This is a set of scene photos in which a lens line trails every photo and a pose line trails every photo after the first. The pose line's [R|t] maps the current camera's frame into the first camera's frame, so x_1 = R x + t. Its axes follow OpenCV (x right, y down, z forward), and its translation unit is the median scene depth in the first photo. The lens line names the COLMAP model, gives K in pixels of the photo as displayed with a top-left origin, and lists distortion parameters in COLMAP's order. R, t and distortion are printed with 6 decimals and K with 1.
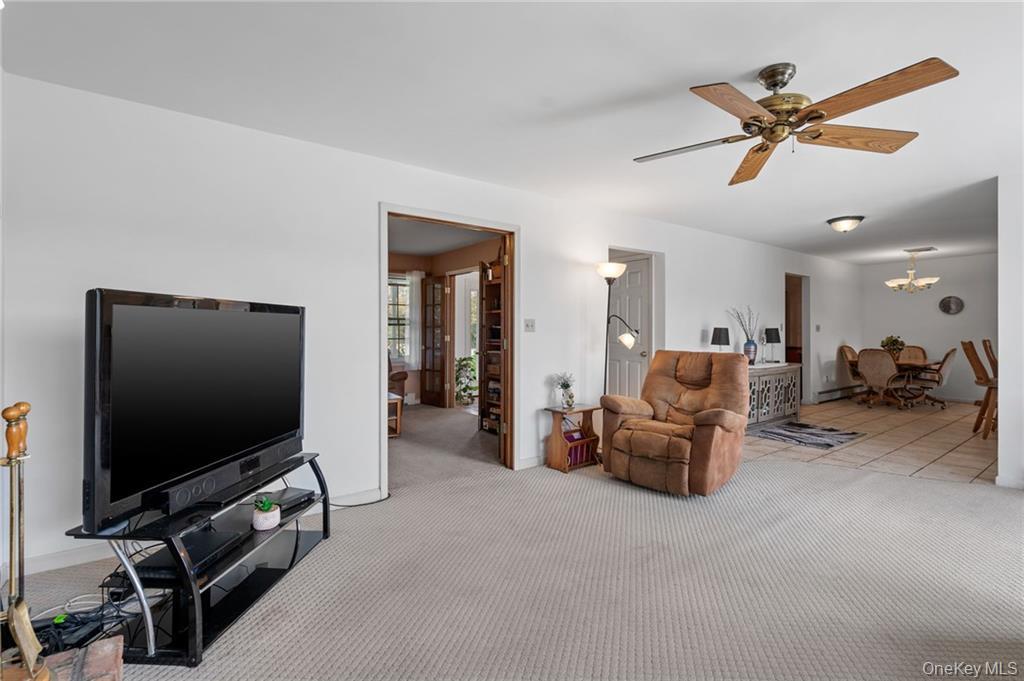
lens RADIAL K [[465.3, 0, 510.3], [0, 465.3, 331.2], [0, 0, 1]] dist [-0.001100, 0.000066]
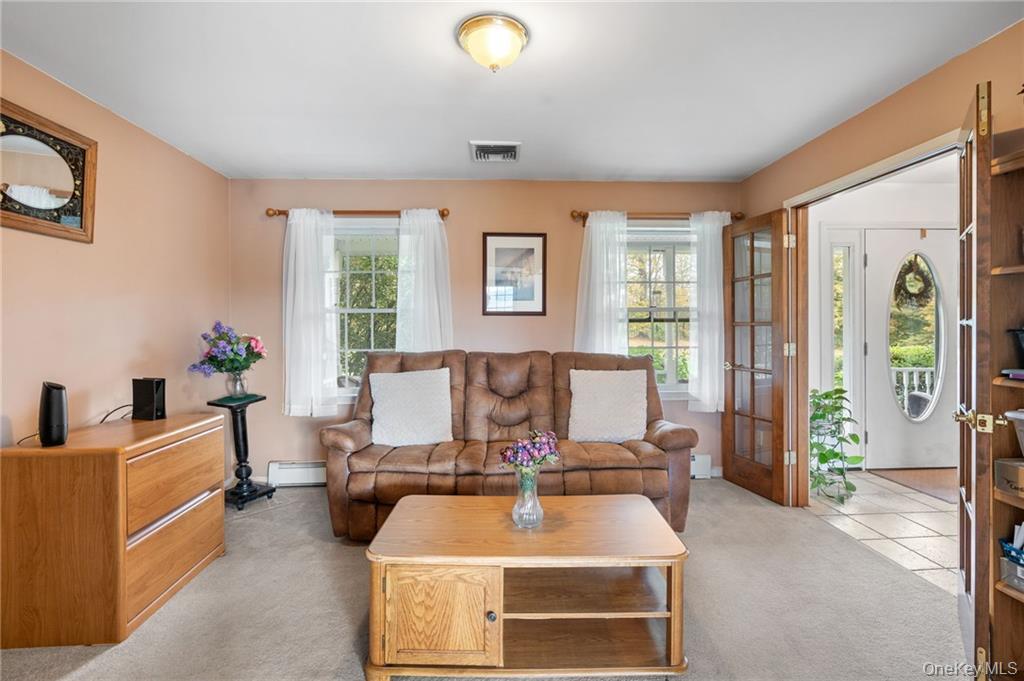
lens RADIAL K [[465.3, 0, 510.3], [0, 465.3, 331.2], [0, 0, 1]] dist [-0.001100, 0.000066]
pose [[0.832800, -0.005643, -0.553546, -0.107897], [0.010116, 0.999936, 0.005026, -0.007010], [0.553482, -0.009785, 0.832804, 0.469288]]
